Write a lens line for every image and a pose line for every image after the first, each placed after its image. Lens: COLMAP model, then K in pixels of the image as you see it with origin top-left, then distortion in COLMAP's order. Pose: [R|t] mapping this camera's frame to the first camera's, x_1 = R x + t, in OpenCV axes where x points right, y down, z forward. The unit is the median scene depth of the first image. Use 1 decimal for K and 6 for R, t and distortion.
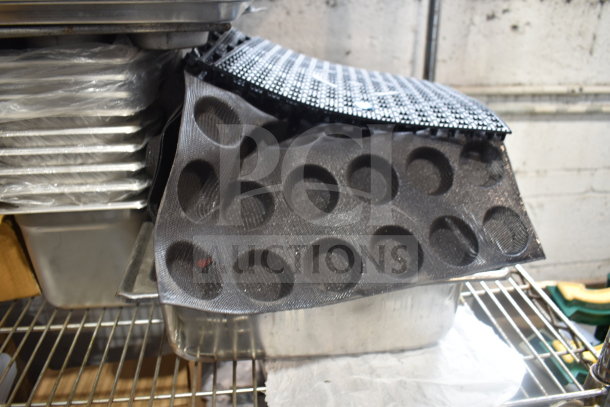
lens RADIAL K [[472.2, 0, 307.3], [0, 472.2, 204.5], [0, 0, 1]] dist [-0.081100, -0.007965]
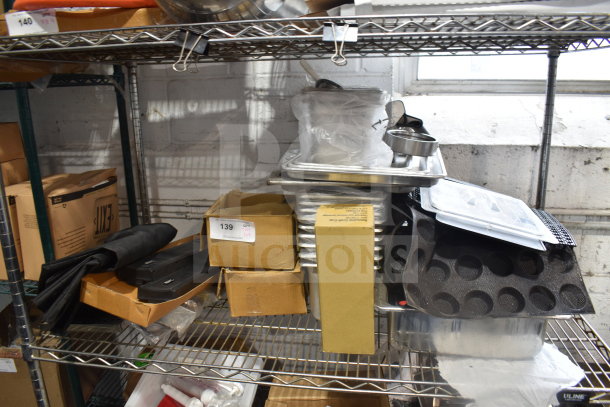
lens RADIAL K [[472.2, 0, 301.4], [0, 472.2, 201.0], [0, 0, 1]] dist [-0.081100, -0.007965]
pose [[0.962615, 0.053112, -0.265616, -0.150032], [-0.104123, 0.977801, -0.181832, 0.122687], [0.250062, 0.202691, 0.946776, -1.048290]]
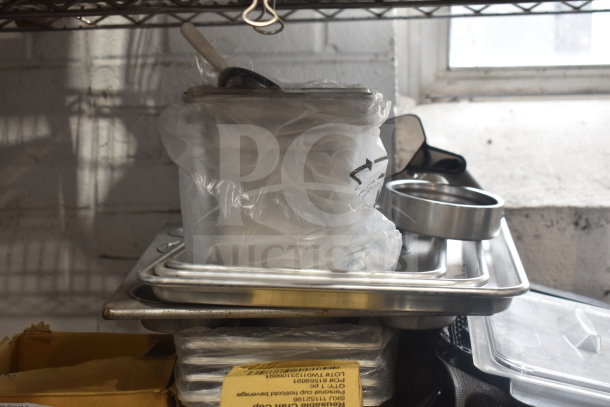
lens RADIAL K [[951.5, 0, 306.4], [0, 951.5, 204.6], [0, 0, 1]] dist [0.009832, 0.000000]
pose [[0.983363, 0.005270, -0.181573, -0.172715], [-0.060743, 0.951576, -0.301353, -0.002824], [0.171193, 0.307369, 0.936065, -0.768245]]
